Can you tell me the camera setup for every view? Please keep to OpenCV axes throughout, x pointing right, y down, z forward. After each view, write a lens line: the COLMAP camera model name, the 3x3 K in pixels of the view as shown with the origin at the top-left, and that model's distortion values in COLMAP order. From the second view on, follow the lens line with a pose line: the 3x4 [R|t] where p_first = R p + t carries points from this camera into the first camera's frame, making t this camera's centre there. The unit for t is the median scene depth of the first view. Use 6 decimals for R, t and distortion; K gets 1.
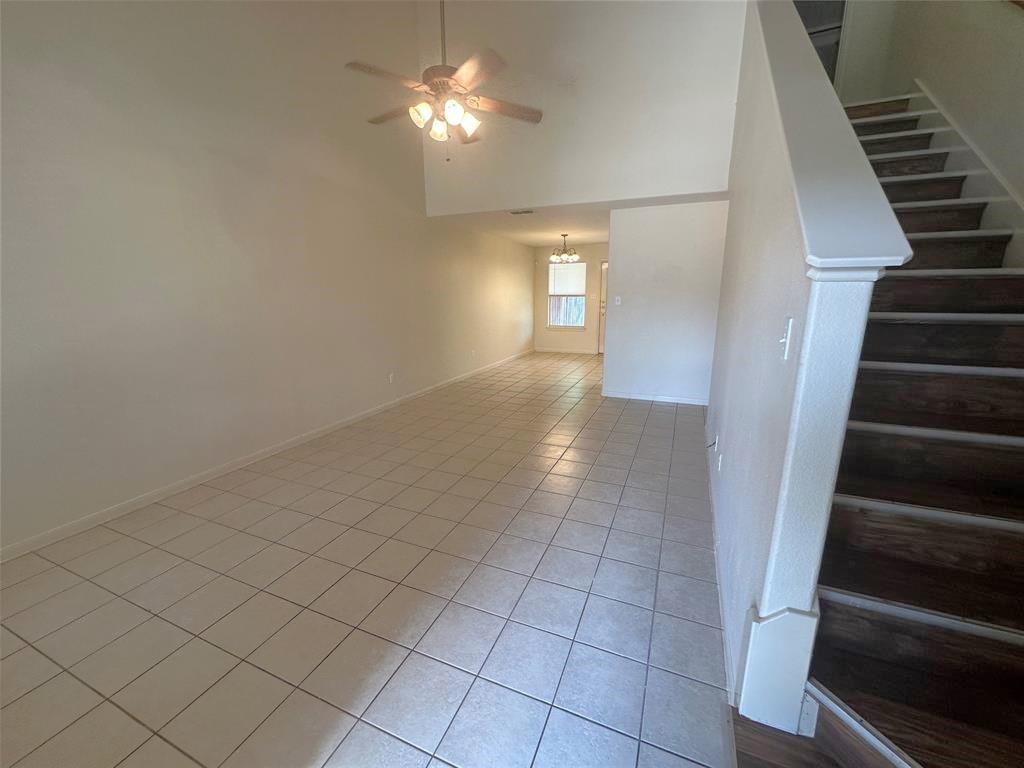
lens RADIAL K [[410.2, 0, 515.2], [0, 410.2, 385.3], [0, 0, 1]] dist [-0.003739, 0.000310]
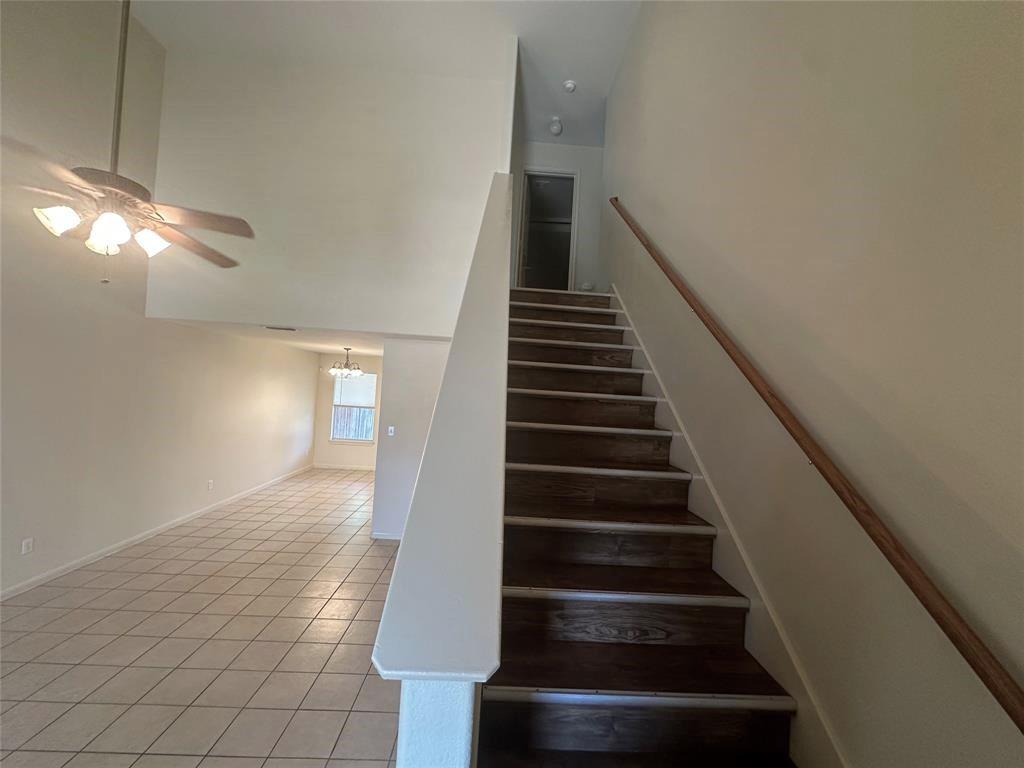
lens RADIAL K [[410.2, 0, 515.2], [0, 410.2, 385.3], [0, 0, 1]] dist [-0.003739, 0.000310]
pose [[0.903801, 0.063910, 0.423154, 0.075131], [0.030471, 0.976666, -0.212590, -0.073341], [-0.426867, 0.205033, 0.880765, 0.028509]]
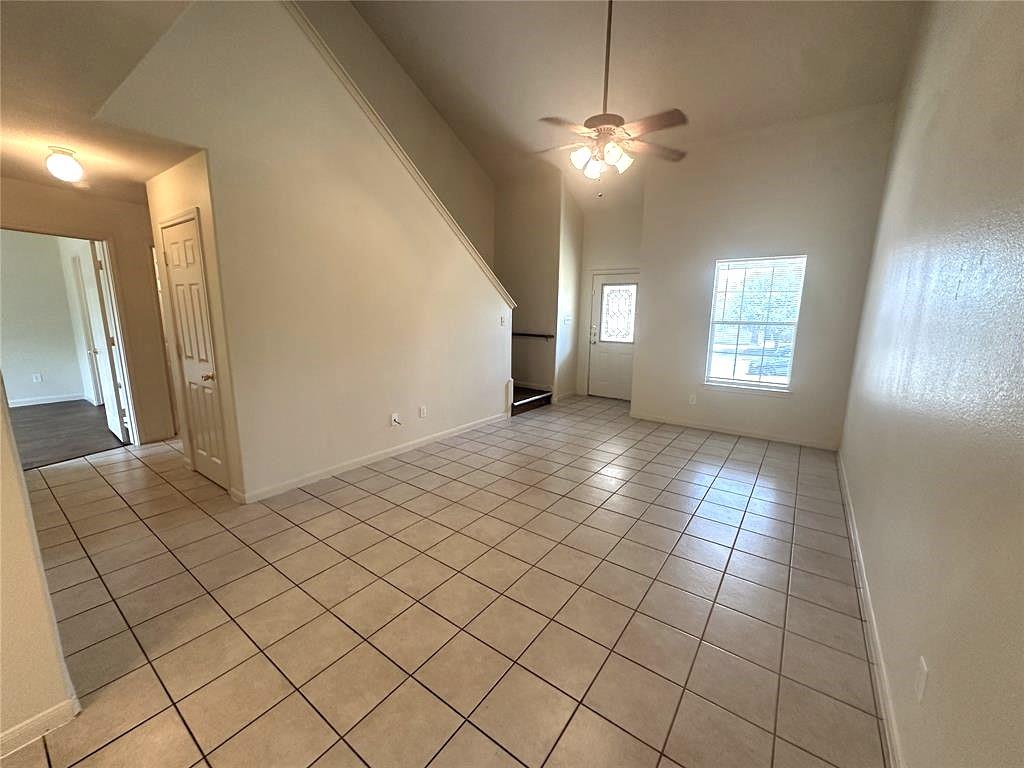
lens RADIAL K [[410.2, 0, 515.2], [0, 410.2, 385.3], [0, 0, 1]] dist [-0.003739, 0.000310]
pose [[-0.973415, -0.053527, 0.222704, -0.078667], [0.039711, 0.918146, 0.394247, -0.195556], [-0.225578, 0.392610, -0.891612, 0.835217]]
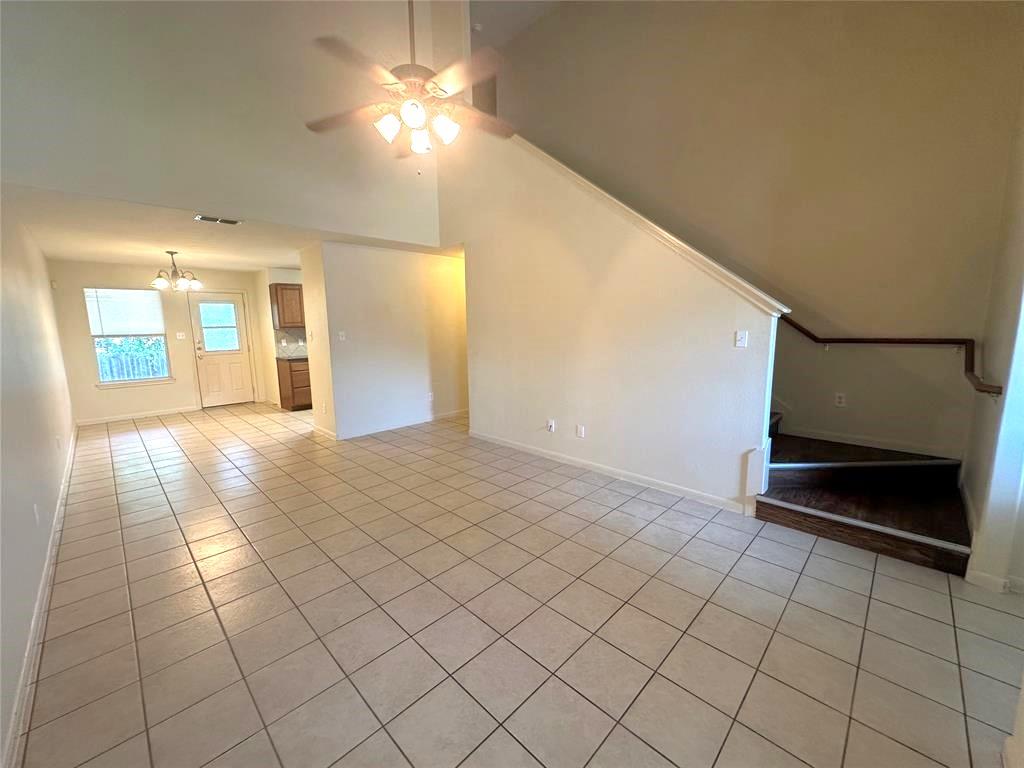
lens RADIAL K [[410.2, 0, 515.2], [0, 410.2, 385.3], [0, 0, 1]] dist [-0.003739, 0.000310]
pose [[0.370932, -0.137393, 0.918440, -0.351029], [0.218796, 0.974084, 0.057352, -0.045228], [-0.902517, 0.179678, 0.391380, 0.208784]]
